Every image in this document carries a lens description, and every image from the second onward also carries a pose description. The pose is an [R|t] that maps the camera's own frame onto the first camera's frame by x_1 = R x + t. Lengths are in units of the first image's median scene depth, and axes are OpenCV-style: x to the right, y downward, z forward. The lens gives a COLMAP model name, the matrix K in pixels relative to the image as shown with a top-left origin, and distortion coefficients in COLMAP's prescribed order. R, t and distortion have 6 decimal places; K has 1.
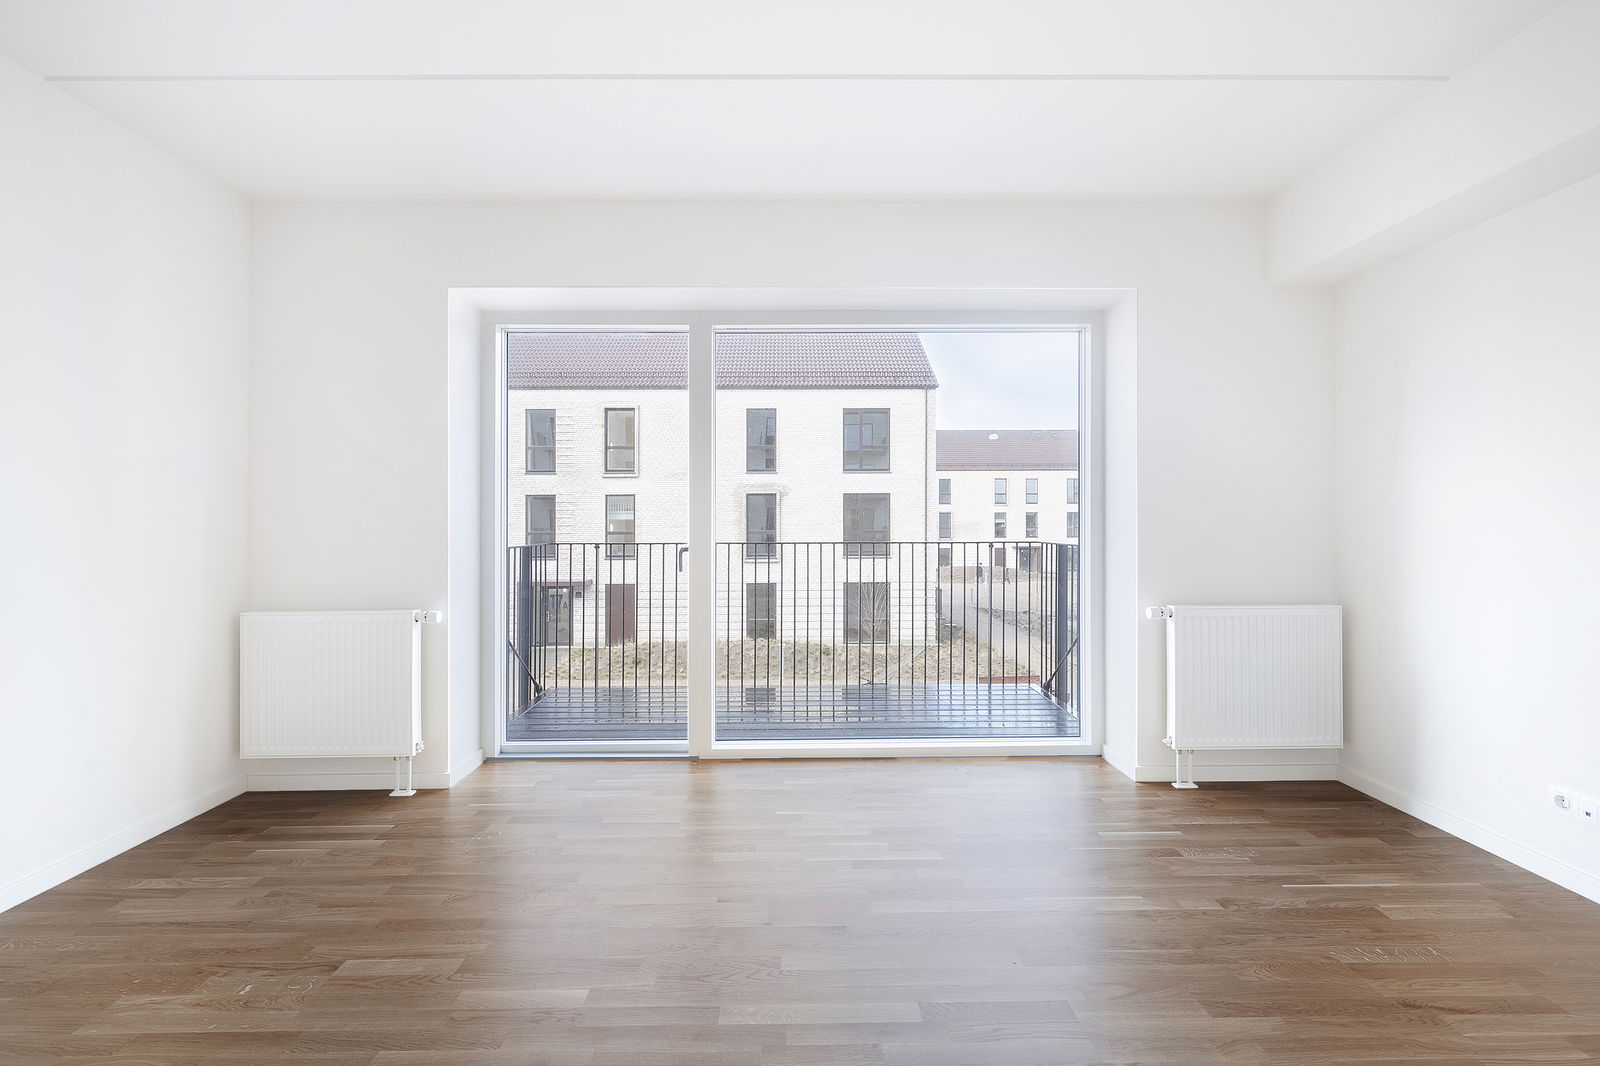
lens RADIAL K [[708.6, 0, 800.0], [0, 708.6, 533.0], [0, 0, 1]] dist [0.001157, -0.000127]
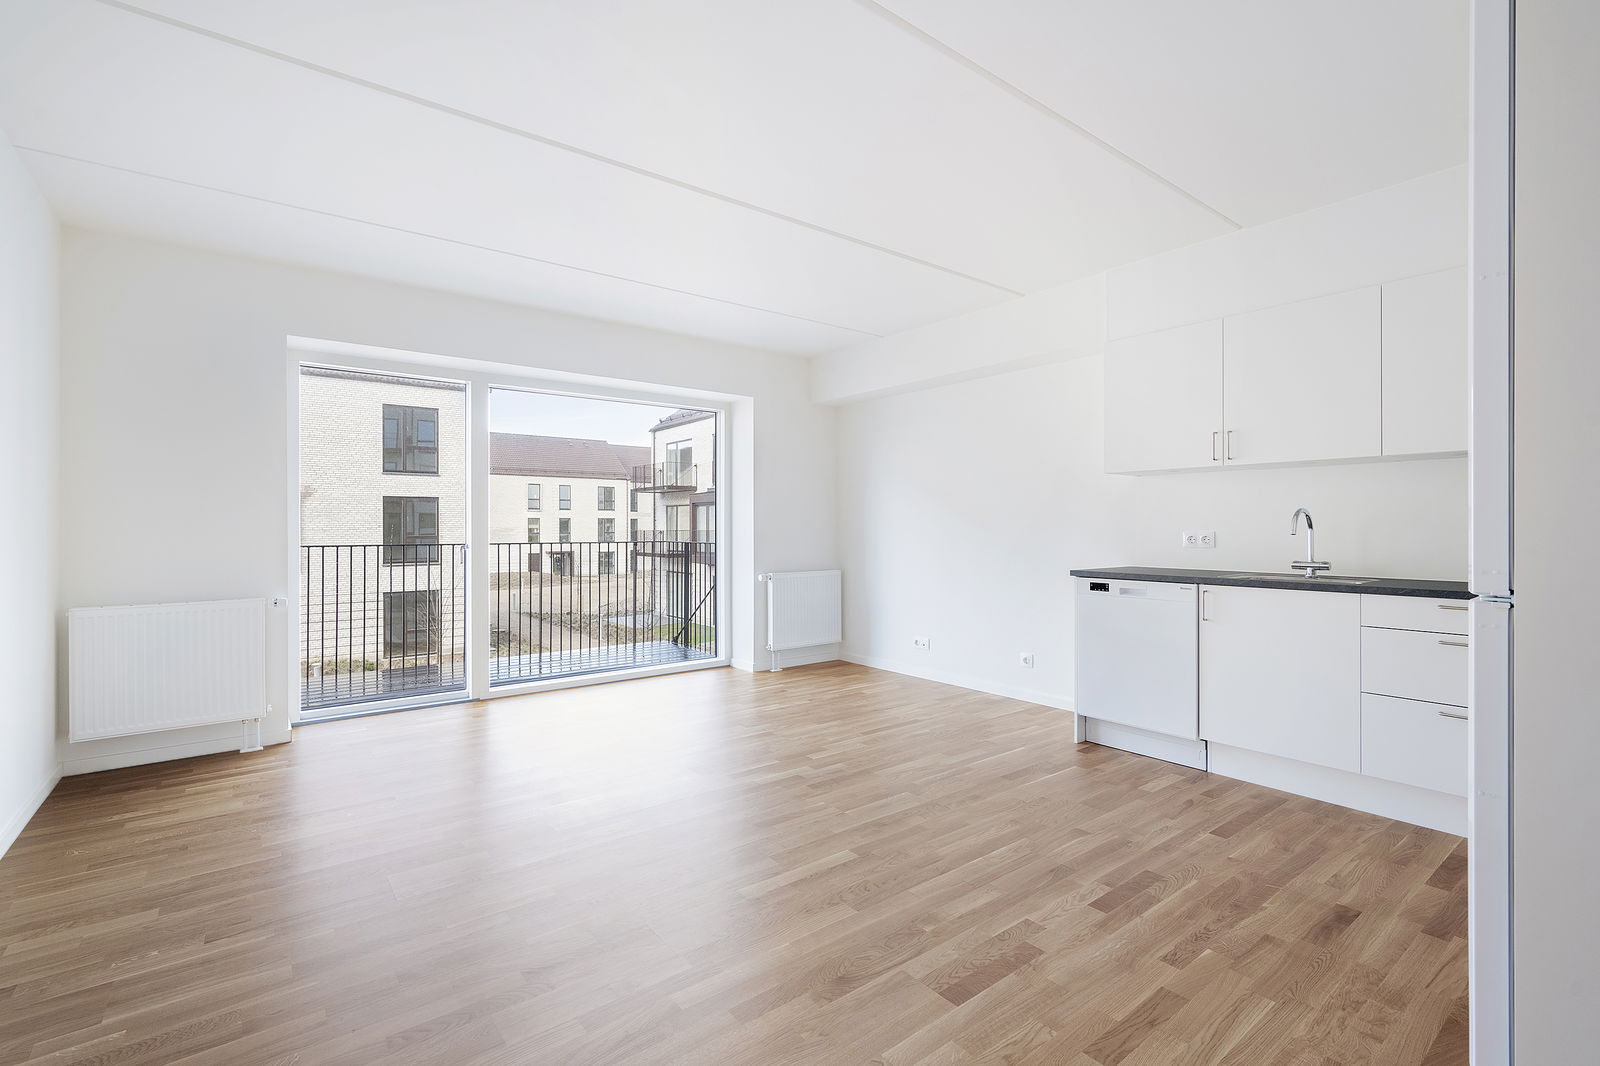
lens RADIAL K [[708.6, 0, 800.0], [0, 708.6, 533.0], [0, 0, 1]] dist [0.001157, -0.000127]
pose [[0.797689, -0.001068, 0.603068, -0.065629], [0.006001, 0.999963, -0.006166, 0.001124], [-0.603039, 0.008537, 0.797666, -0.064781]]
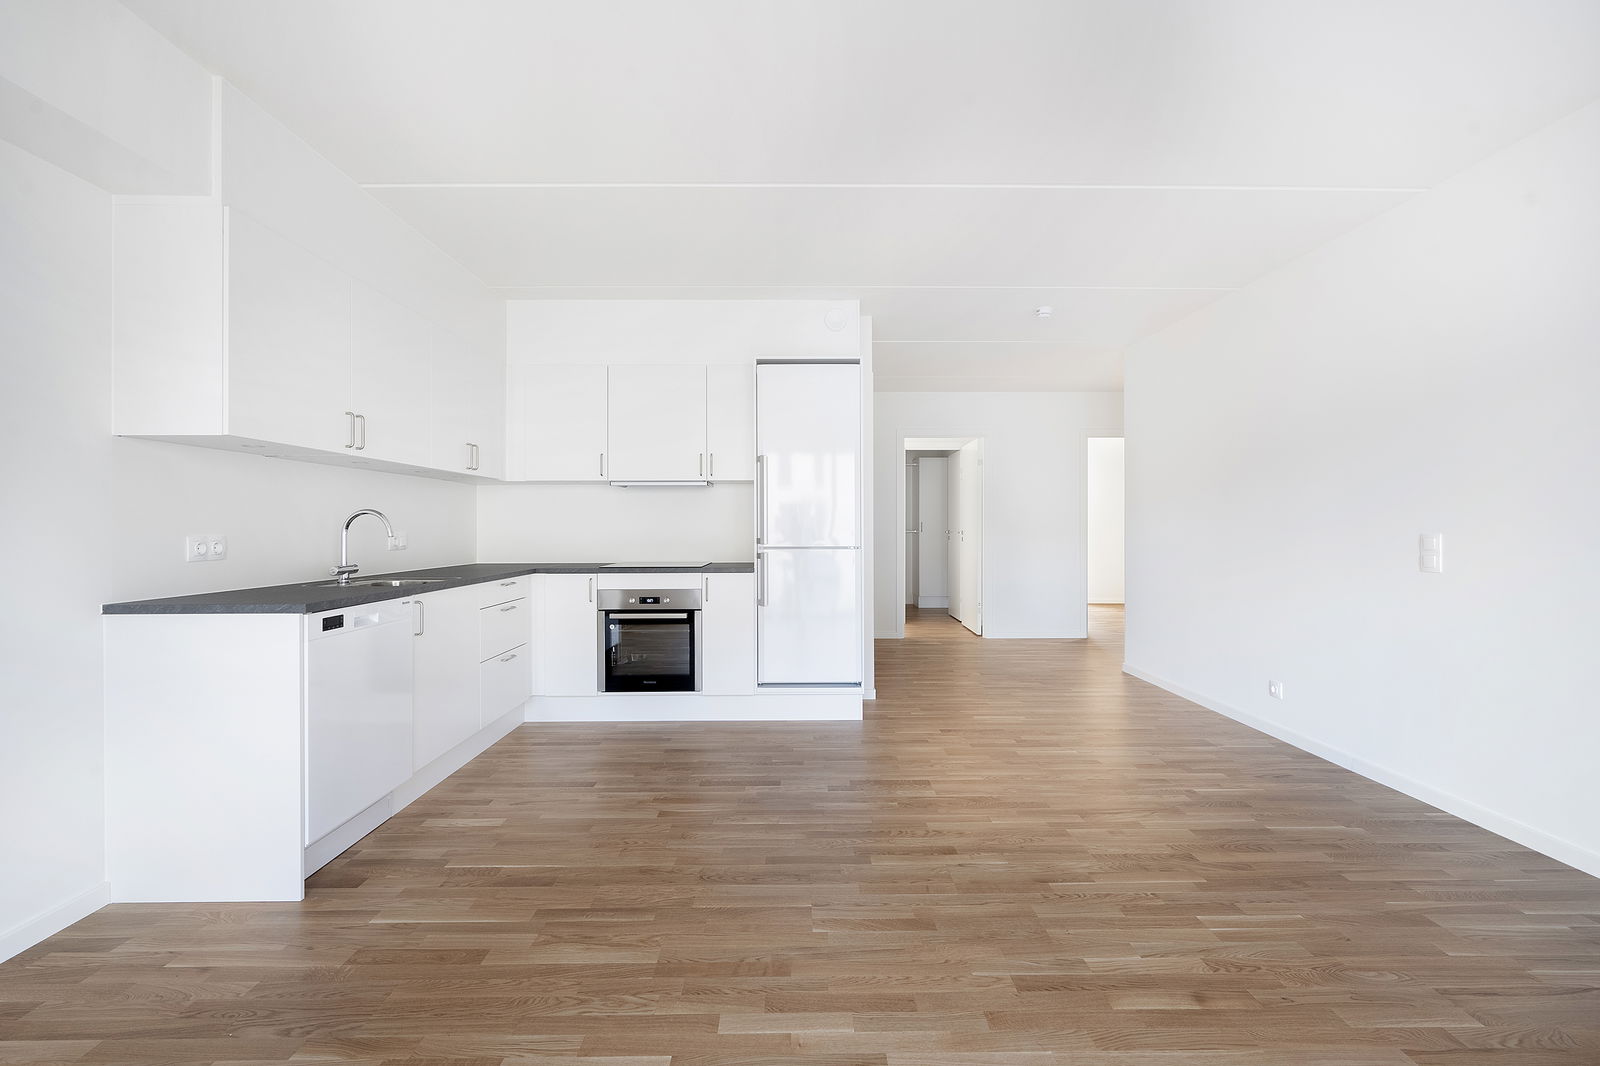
lens RADIAL K [[708.6, 0, 800.0], [0, 708.6, 533.0], [0, 0, 1]] dist [0.001157, -0.000127]
pose [[-0.999982, 0.002420, -0.005481, 0.015175], [0.002303, 0.999772, 0.021224, -0.002186], [0.005531, 0.021211, -0.999760, 0.118340]]
